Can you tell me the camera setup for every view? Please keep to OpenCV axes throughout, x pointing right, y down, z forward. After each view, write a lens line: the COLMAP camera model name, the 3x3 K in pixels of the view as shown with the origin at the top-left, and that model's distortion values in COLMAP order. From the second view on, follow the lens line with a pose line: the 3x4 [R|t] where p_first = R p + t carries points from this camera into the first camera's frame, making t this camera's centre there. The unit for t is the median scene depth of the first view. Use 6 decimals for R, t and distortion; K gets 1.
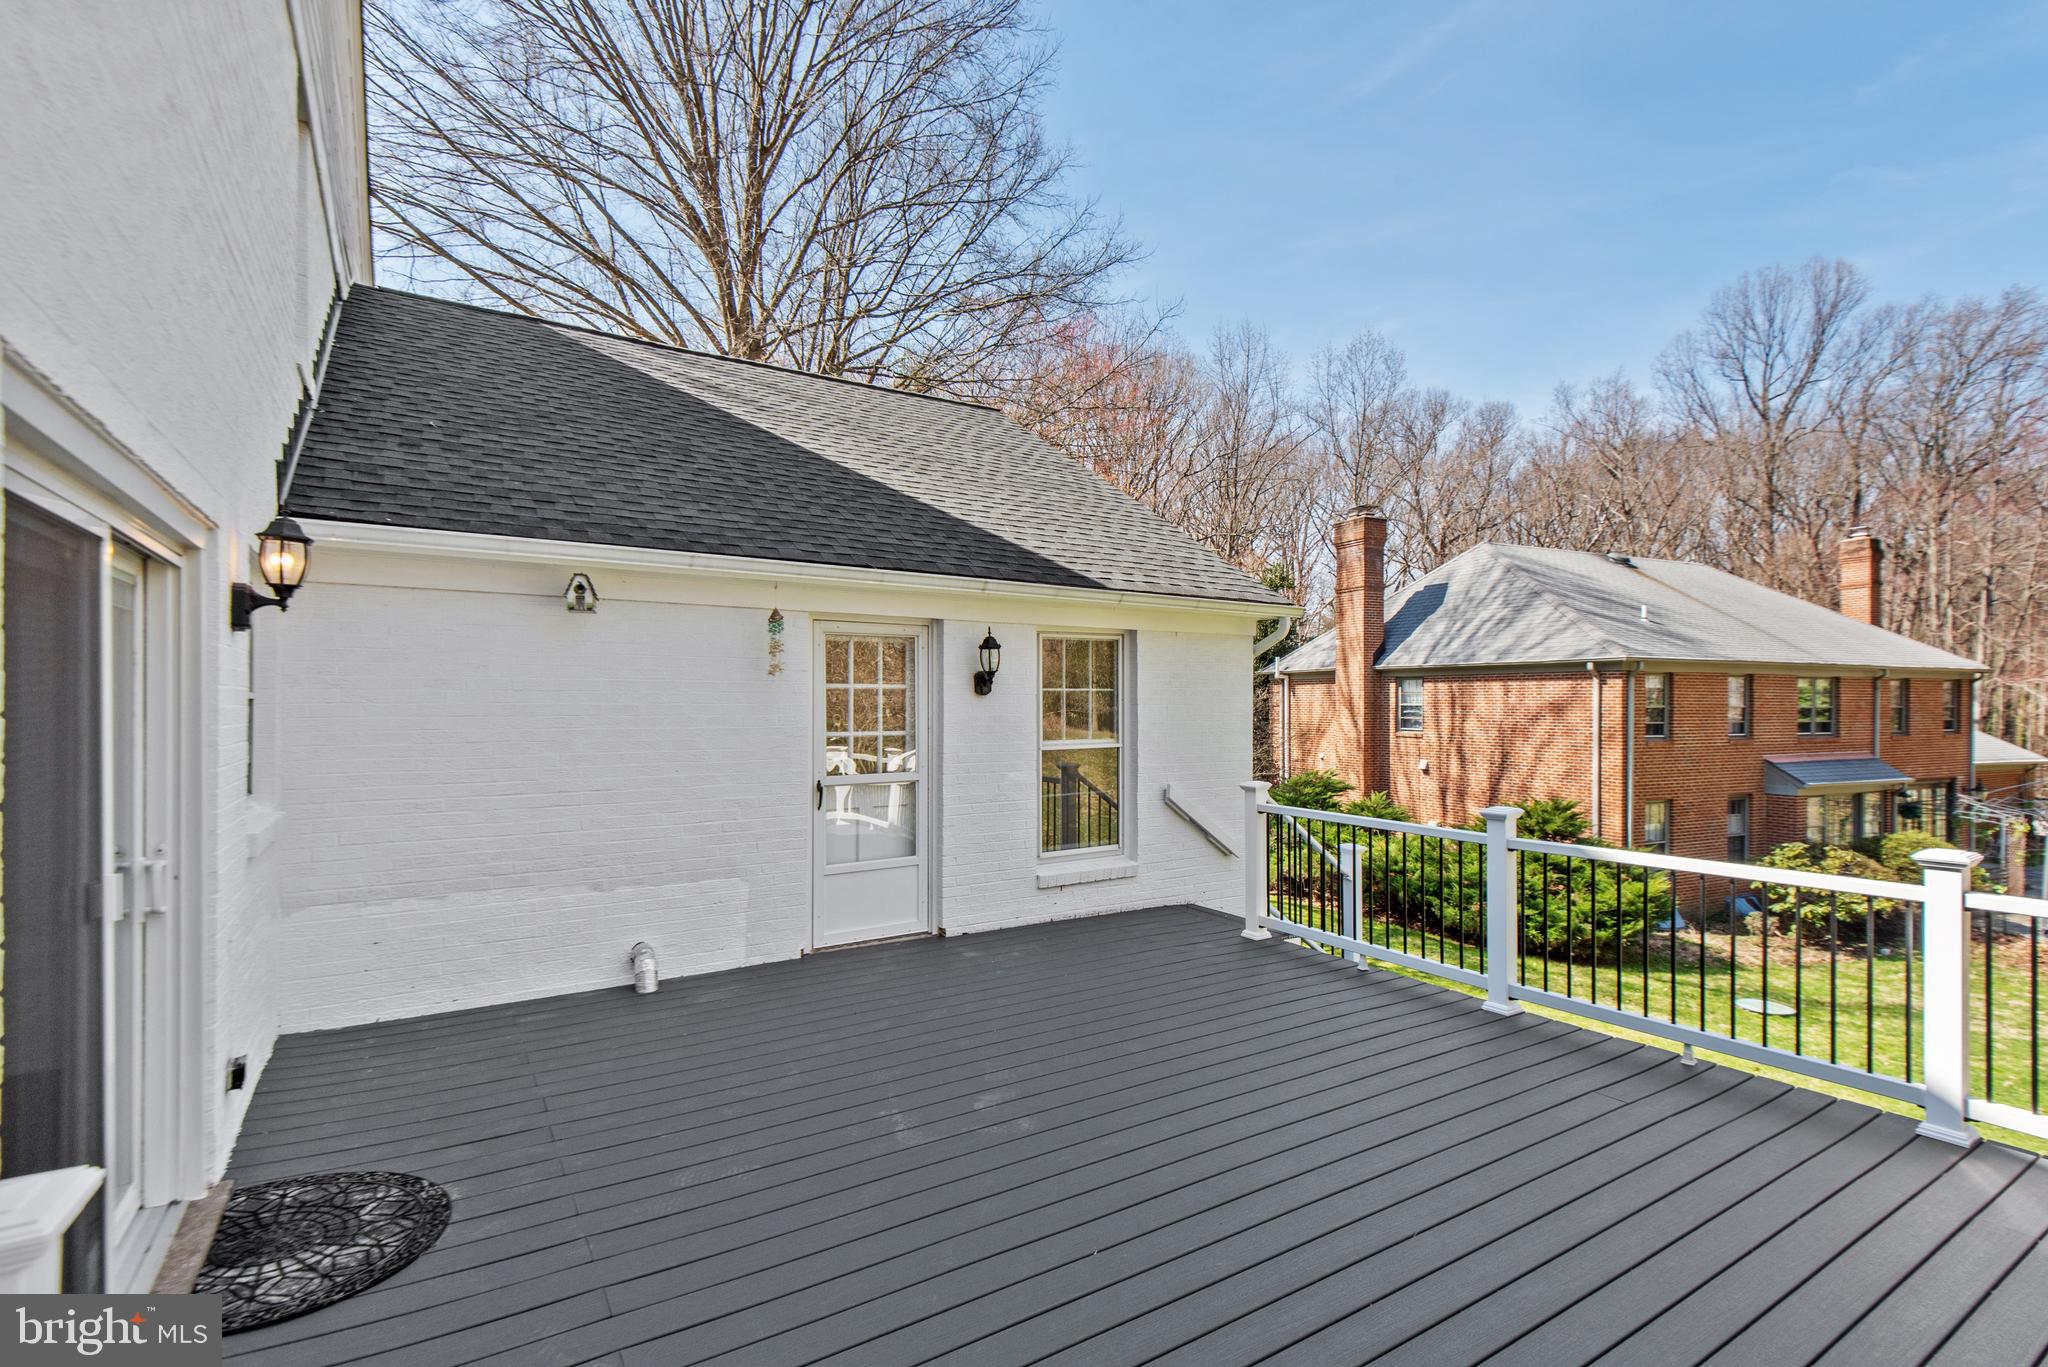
lens RADIAL K [[955.5, 0, 1036.0], [0, 955.5, 688.9], [0, 0, 1]] dist [0.044384, -0.028712]
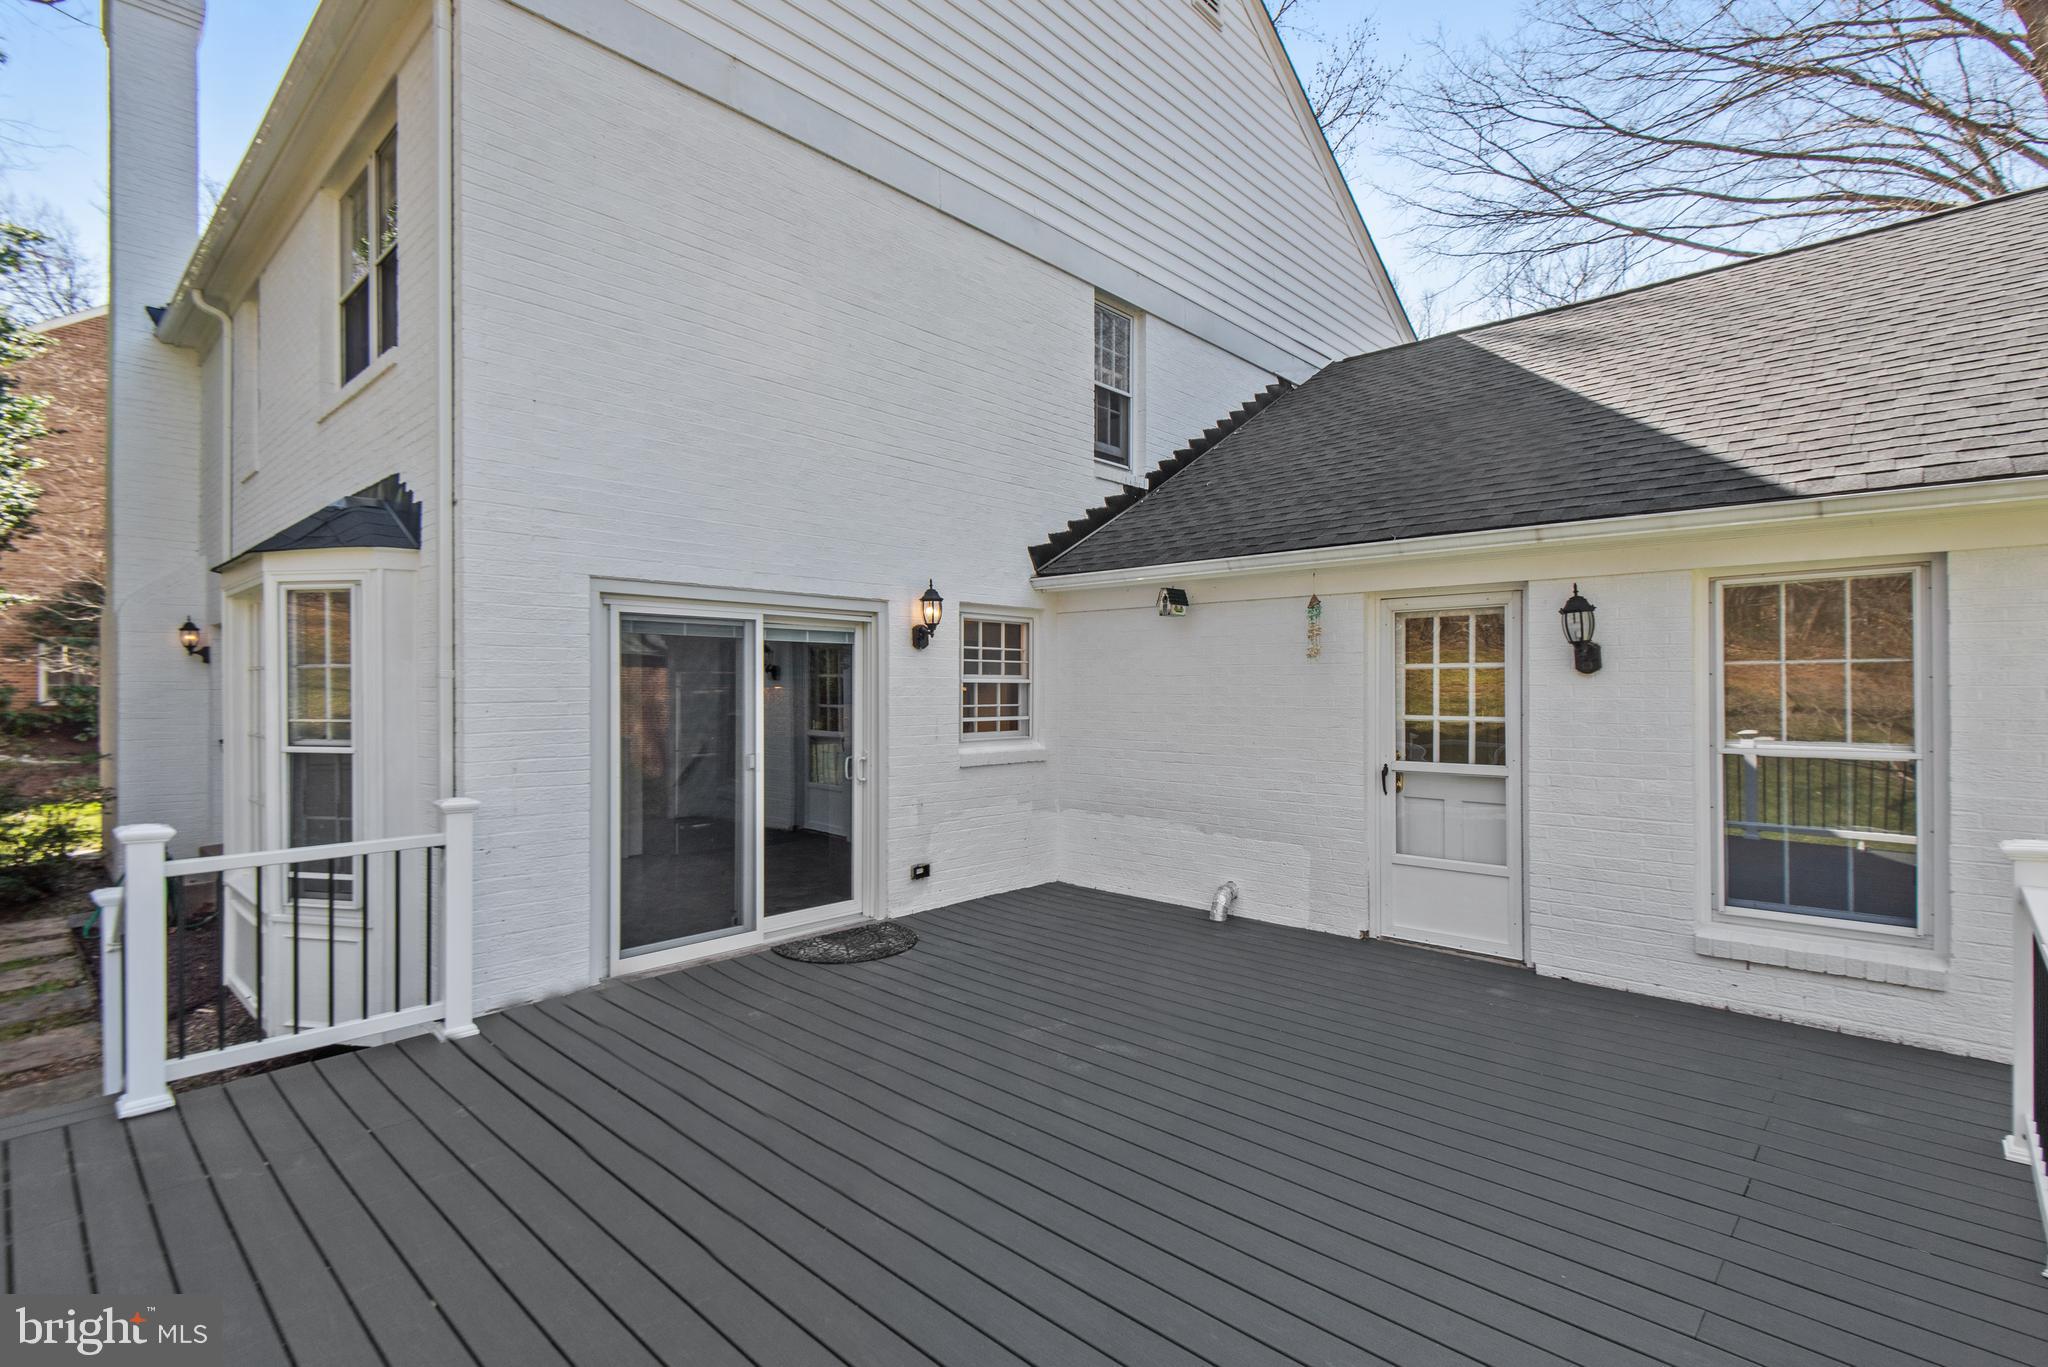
lens RADIAL K [[955.5, 0, 1036.0], [0, 955.5, 688.9], [0, 0, 1]] dist [0.044384, -0.028712]
pose [[0.246612, -0.000855, -0.969114, 0.522819], [0.013301, 0.999908, 0.002502, 0.009909], [0.969023, -0.013507, 0.246601, 0.348115]]
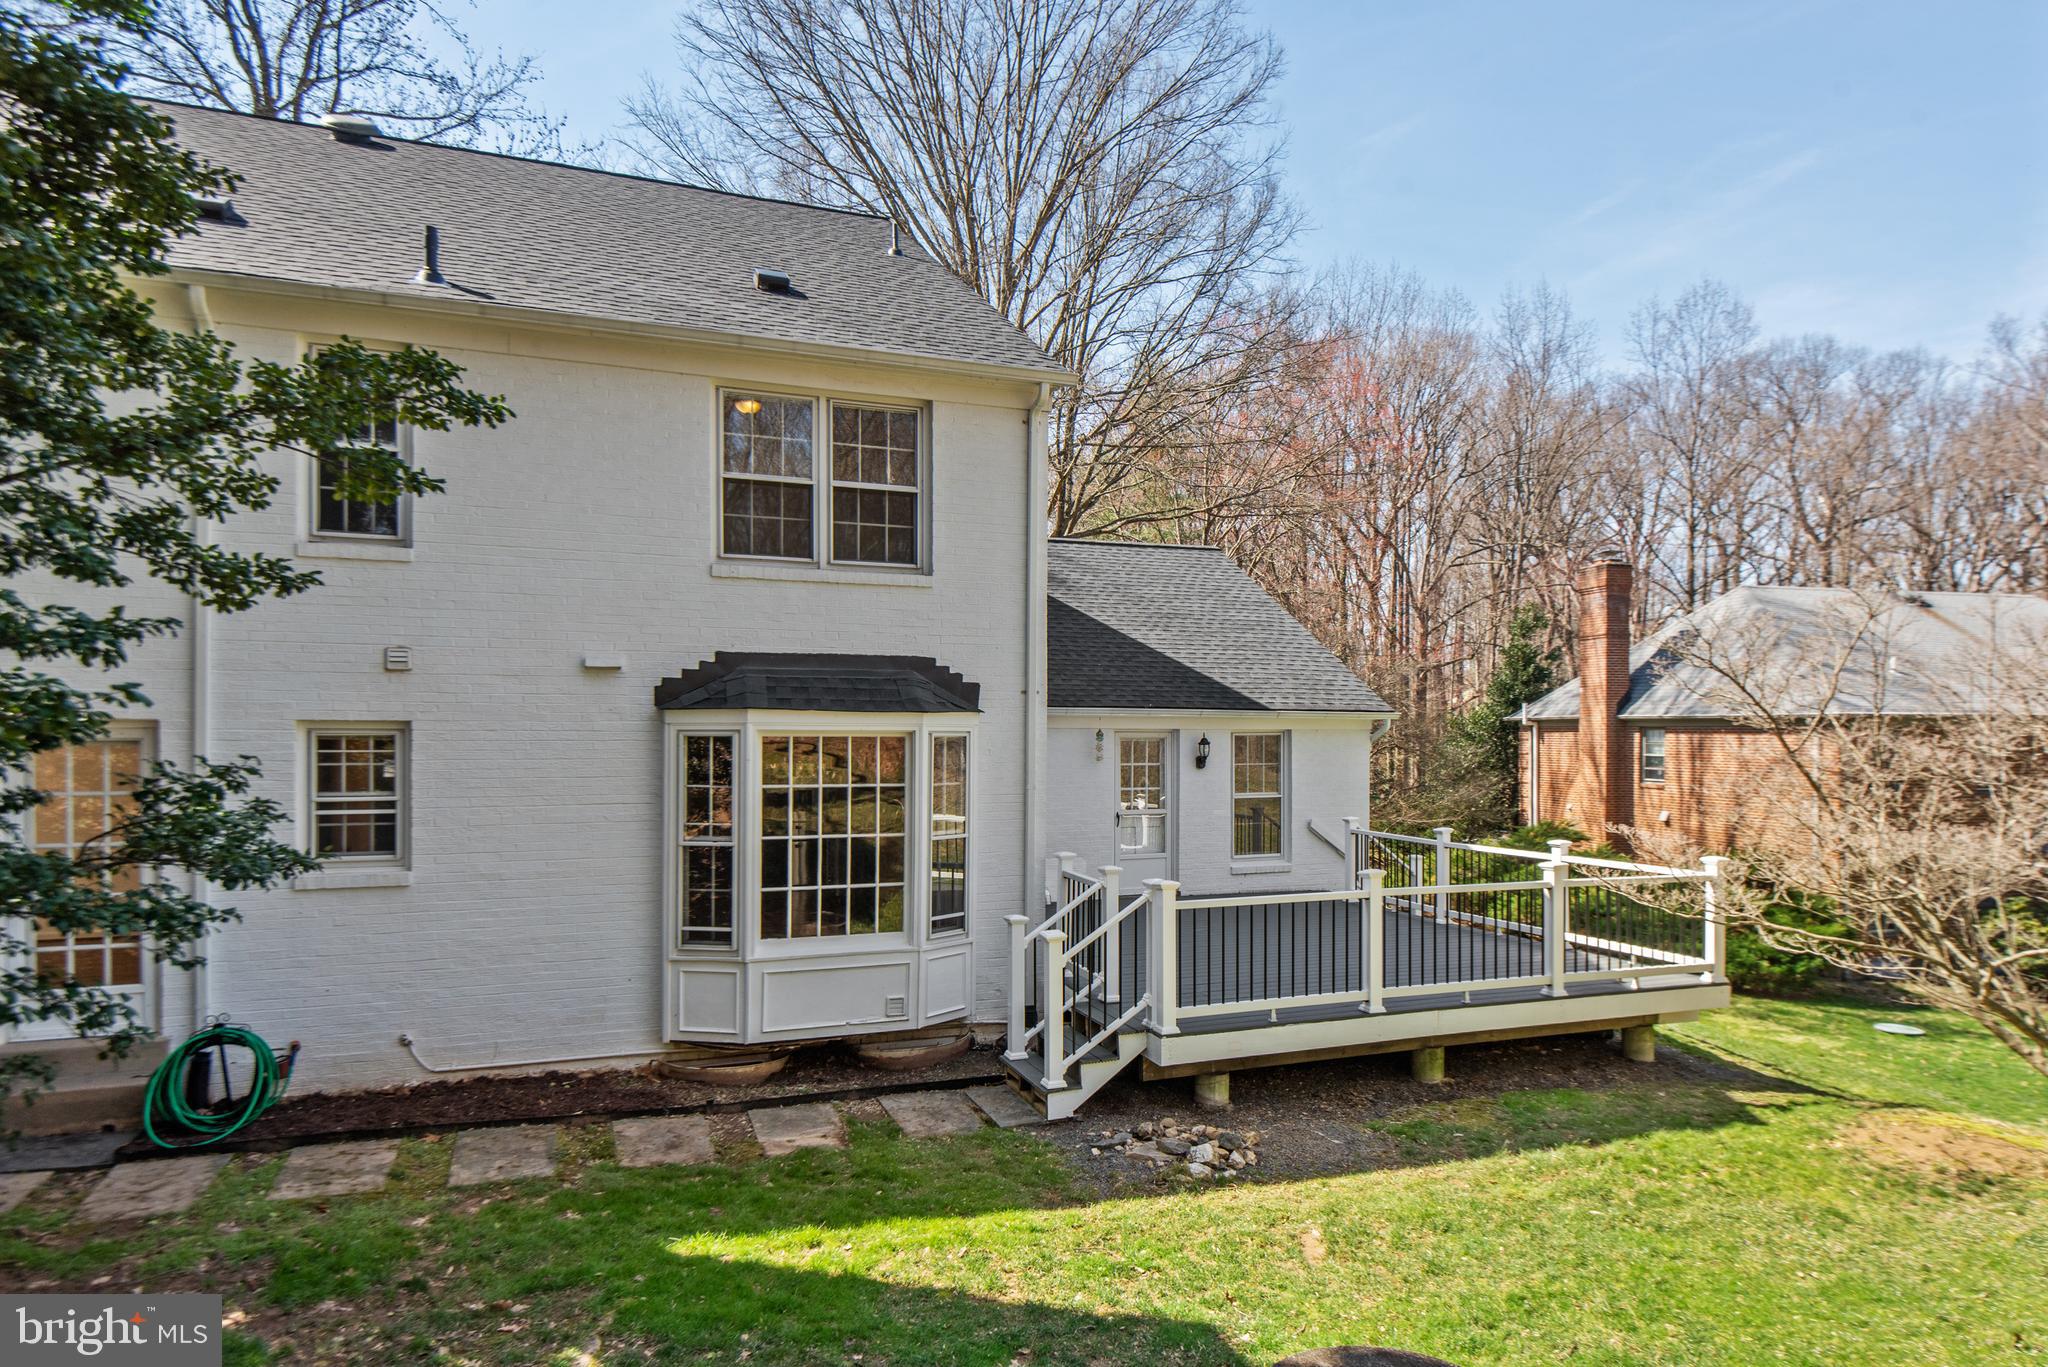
lens RADIAL K [[1266.4, 0, 1053.2], [0, 1266.4, 719.8], [0, 0, 1]] dist [0.033555, -0.037499]
pose [[0.981376, 0.001085, -0.192092, 0.124495], [0.000057, 0.999982, 0.005936, -0.094109], [0.192095, -0.005836, 0.981359, -1.347277]]
